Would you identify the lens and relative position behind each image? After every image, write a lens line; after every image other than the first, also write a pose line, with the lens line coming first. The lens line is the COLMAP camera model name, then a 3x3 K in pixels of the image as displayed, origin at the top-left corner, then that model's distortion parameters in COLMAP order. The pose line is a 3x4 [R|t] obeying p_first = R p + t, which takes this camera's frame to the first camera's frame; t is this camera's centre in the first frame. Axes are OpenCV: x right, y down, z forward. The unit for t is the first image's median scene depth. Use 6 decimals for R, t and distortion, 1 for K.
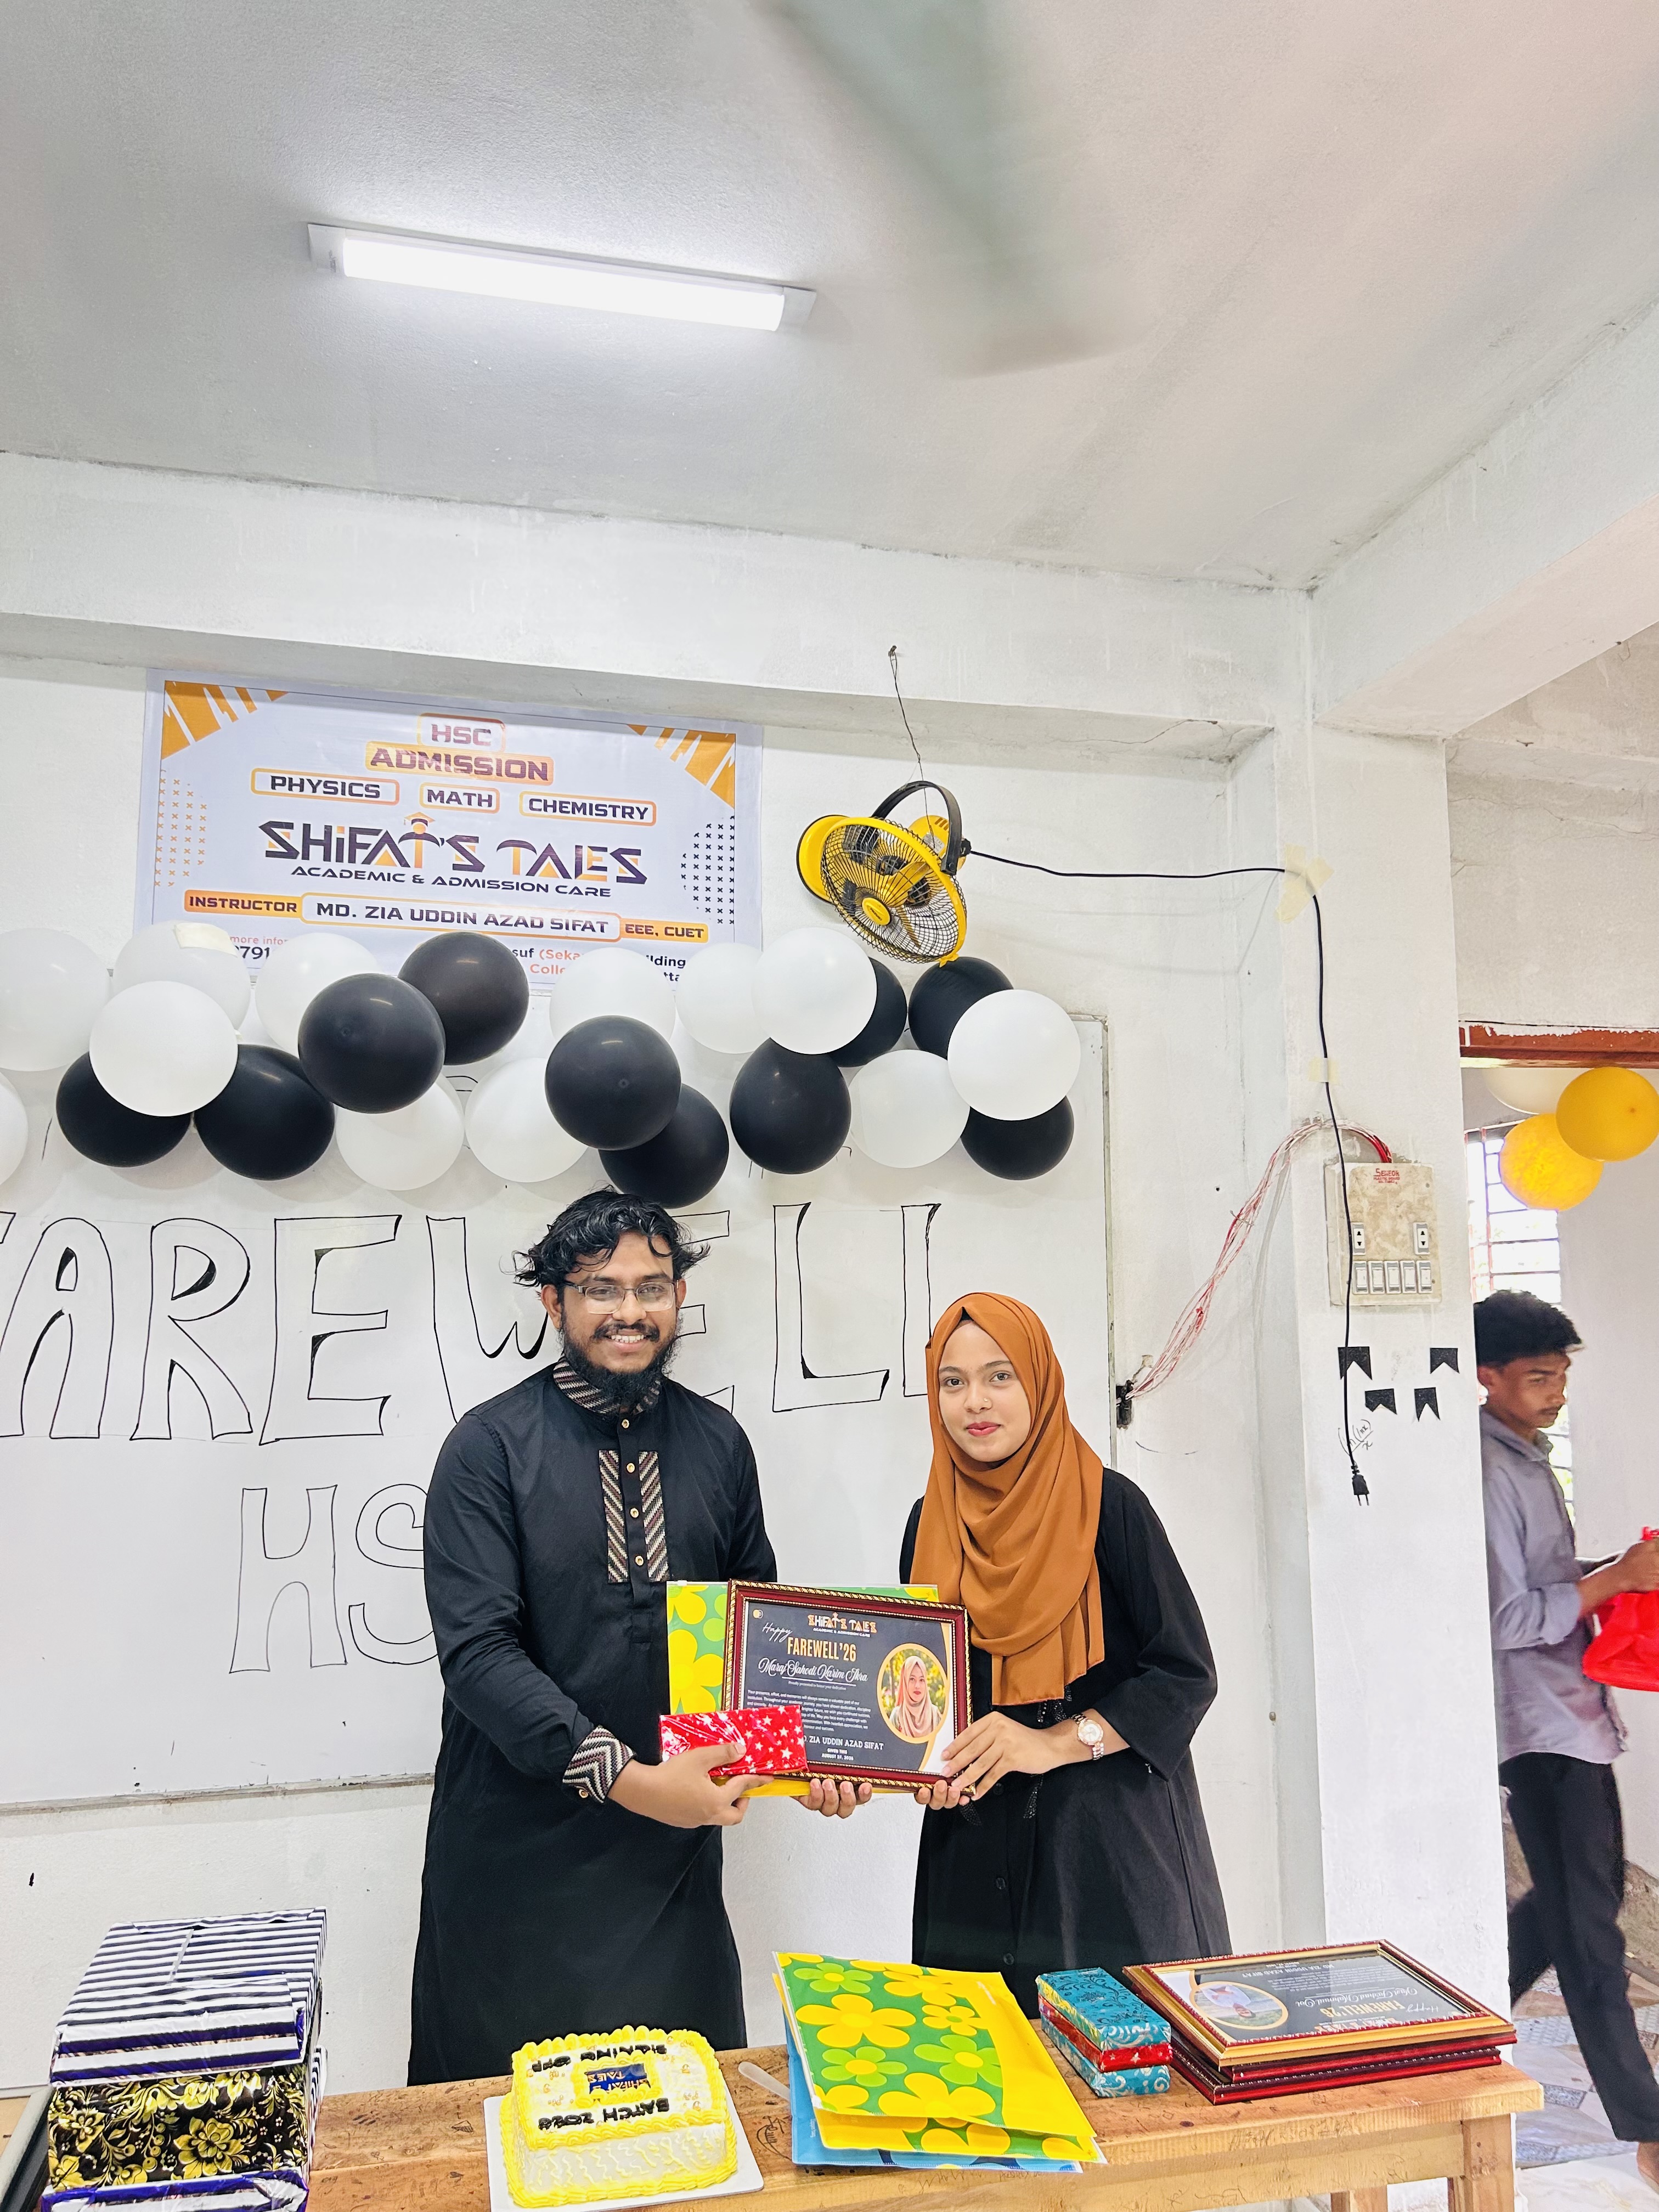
lens RADIAL K [[1801.4, 0, 853.9], [0, 1801.4, 1120.2], [0, 0, 1]] dist [0.043263, -0.044165]
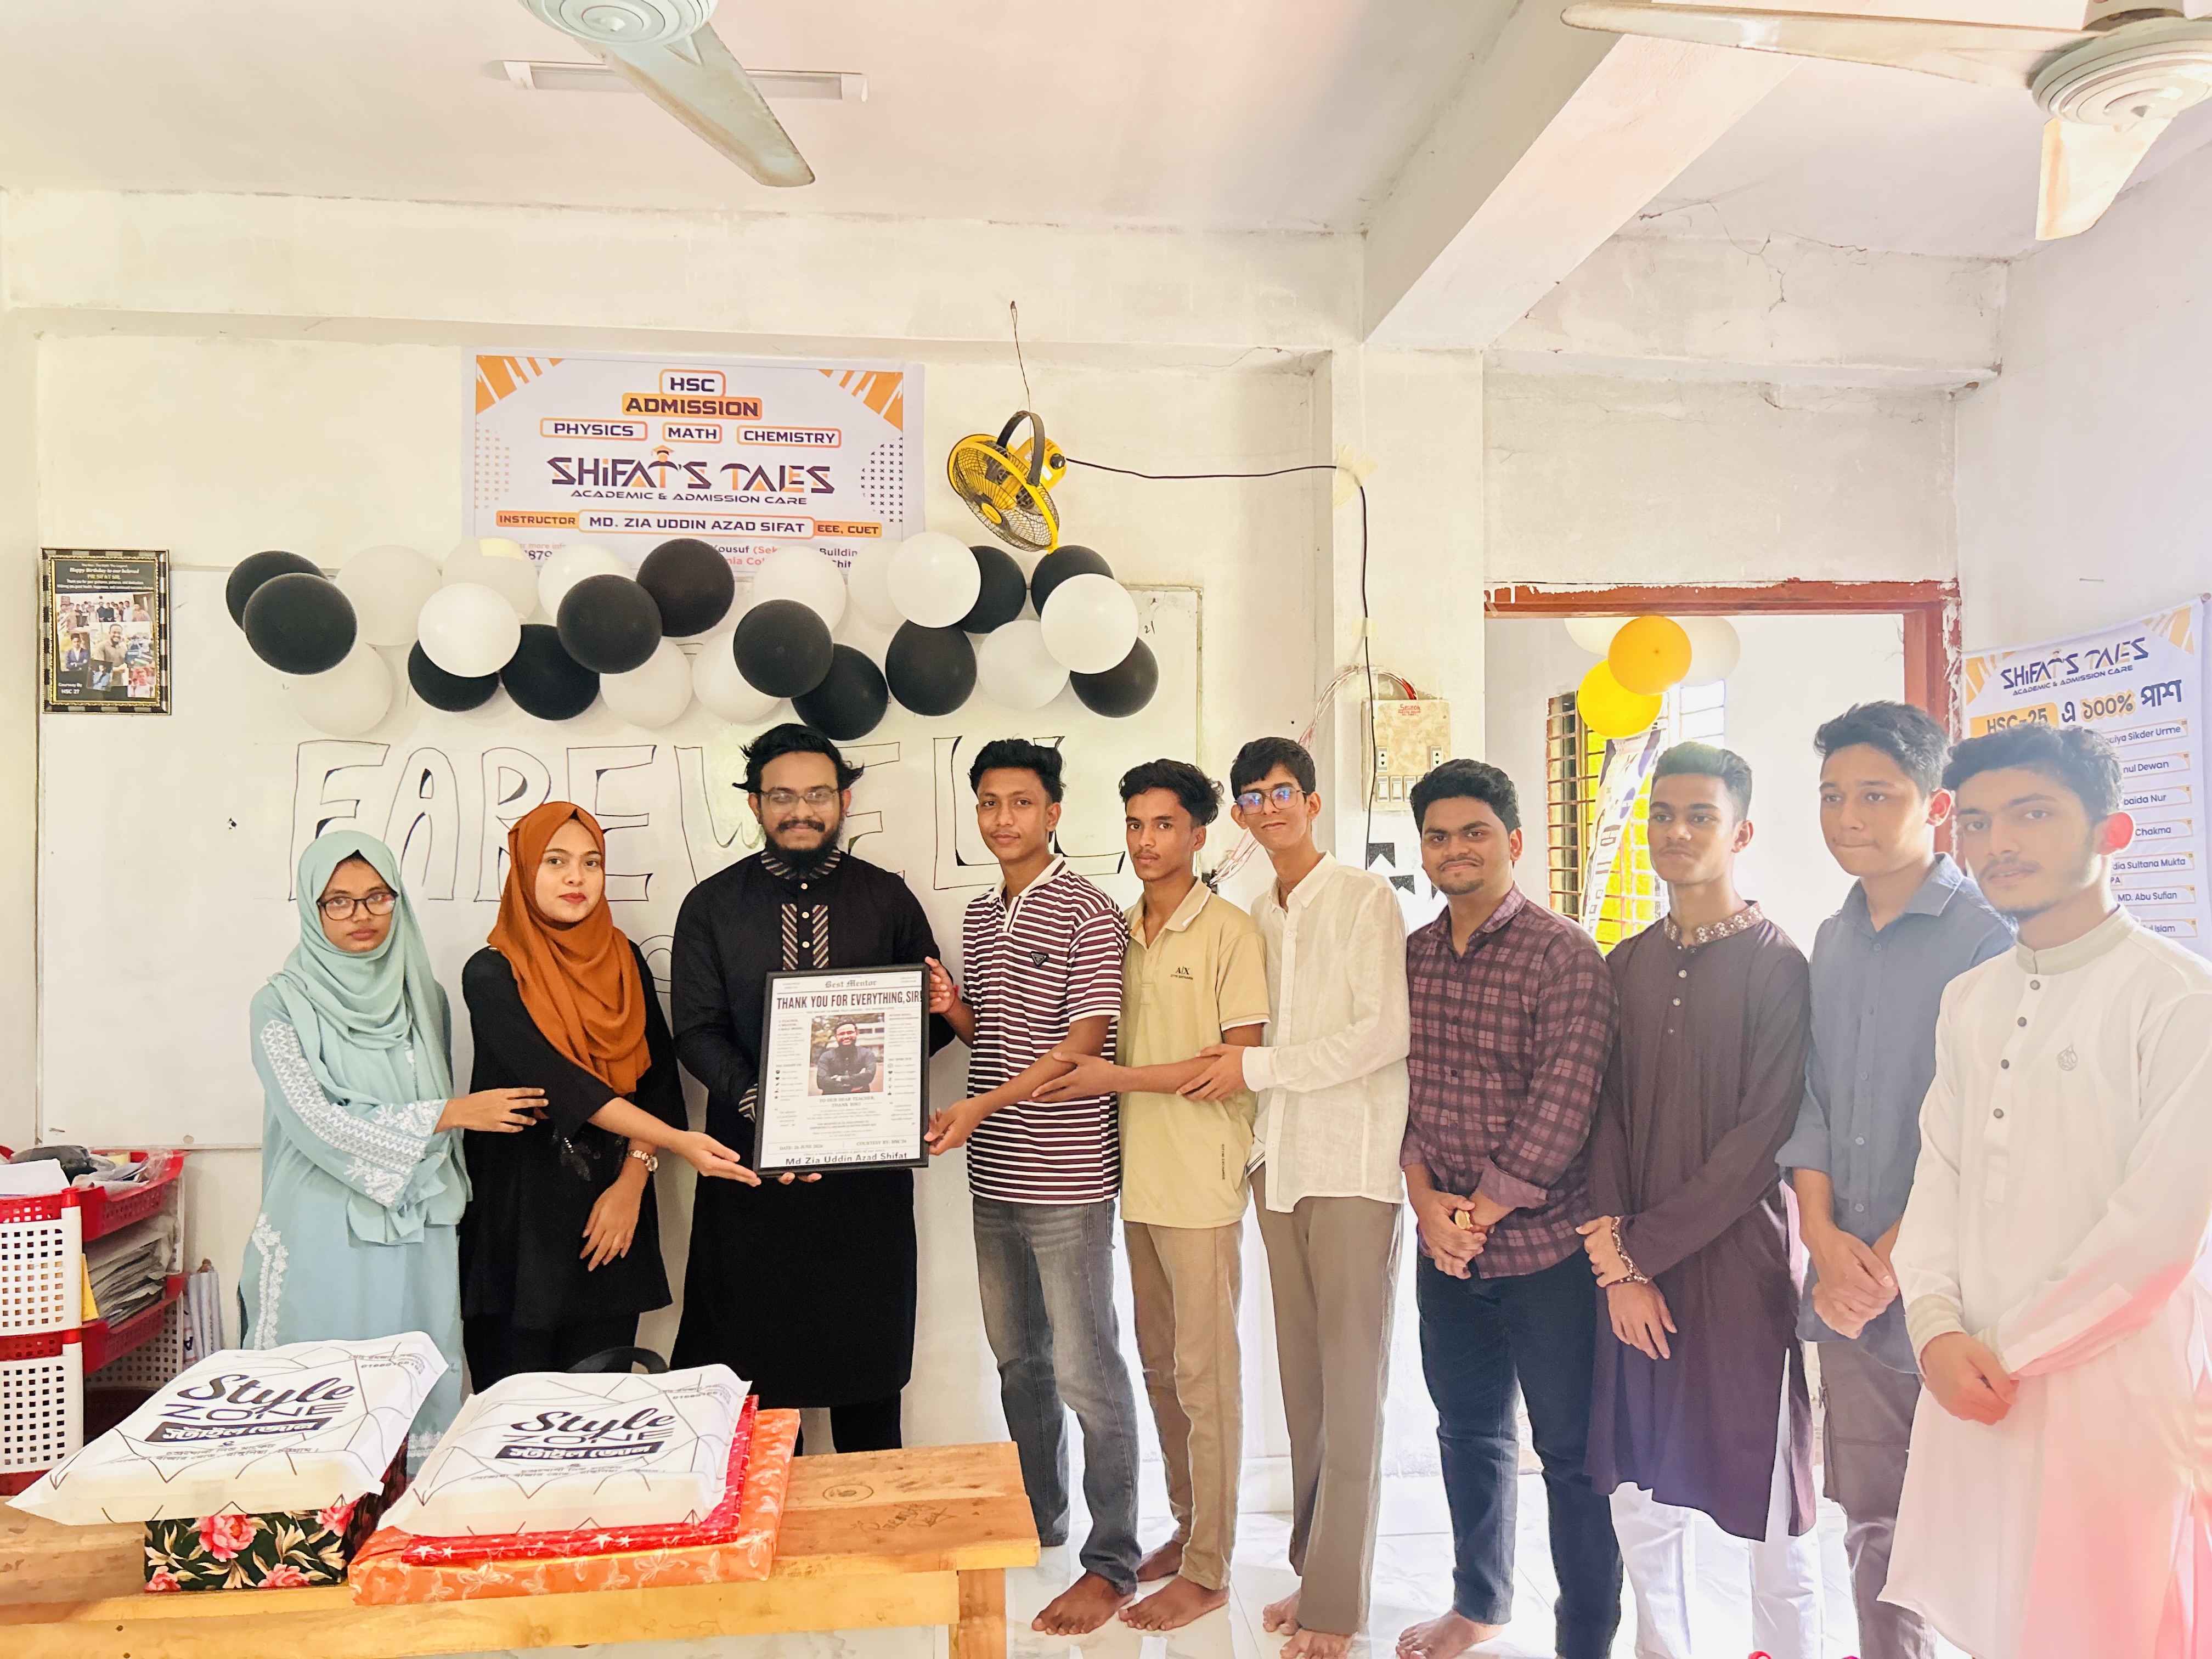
lens RADIAL K [[1801.4, 0, 1138.9], [0, 1801.4, 819.9], [0, 0, 1]] dist [0.043263, -0.044165]
pose [[0.988979, 0.004065, -0.148001, 0.311083], [0.012971, 0.993401, 0.113960, -0.042020], [0.147487, -0.114624, 0.982400, -0.304557]]
